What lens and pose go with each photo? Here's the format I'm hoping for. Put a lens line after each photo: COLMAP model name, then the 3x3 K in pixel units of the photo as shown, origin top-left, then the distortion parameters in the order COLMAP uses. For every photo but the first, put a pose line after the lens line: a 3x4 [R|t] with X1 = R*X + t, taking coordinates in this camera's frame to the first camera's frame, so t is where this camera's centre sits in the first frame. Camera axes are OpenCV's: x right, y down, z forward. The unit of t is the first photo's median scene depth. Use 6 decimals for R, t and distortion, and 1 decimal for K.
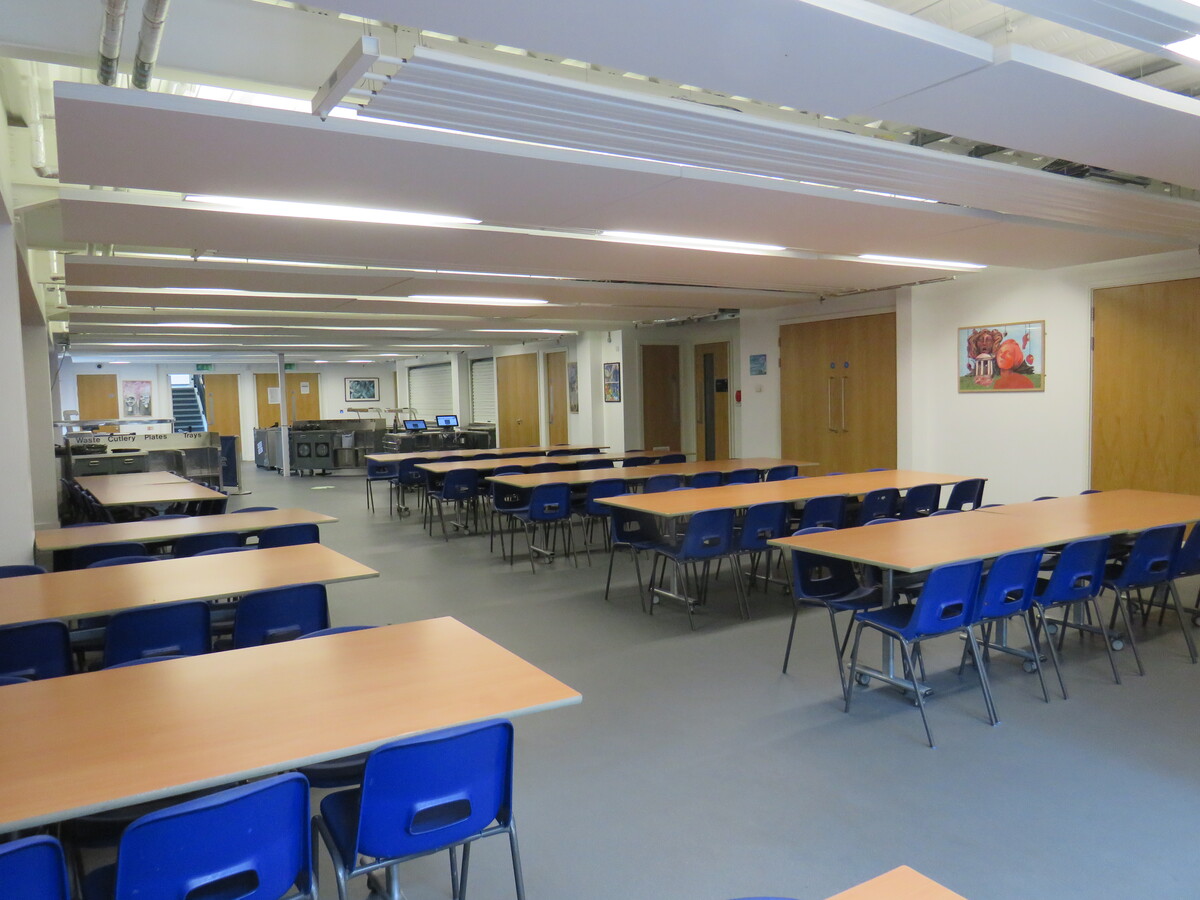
lens RADIAL K [[854.5, 0, 600.0], [0, 854.5, 450.0], [0, 0, 1]] dist [-0.015074, -0.007641]
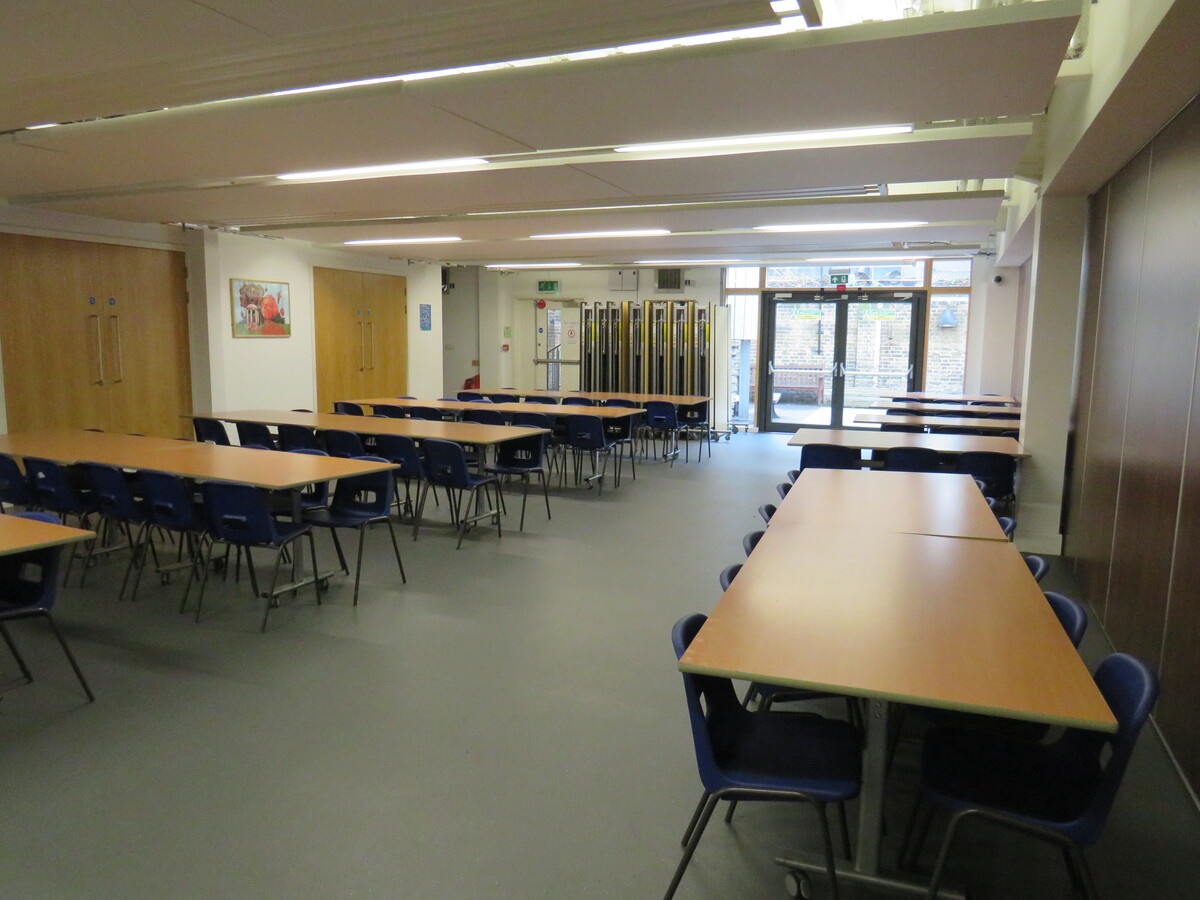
lens RADIAL K [[854.5, 0, 600.0], [0, 854.5, 450.0], [0, 0, 1]] dist [-0.015074, -0.007641]
pose [[-0.599621, -0.092209, 0.794954, -0.756548], [0.053249, 0.986542, 0.154597, -0.068160], [-0.798511, 0.135030, -0.586641, 1.281744]]
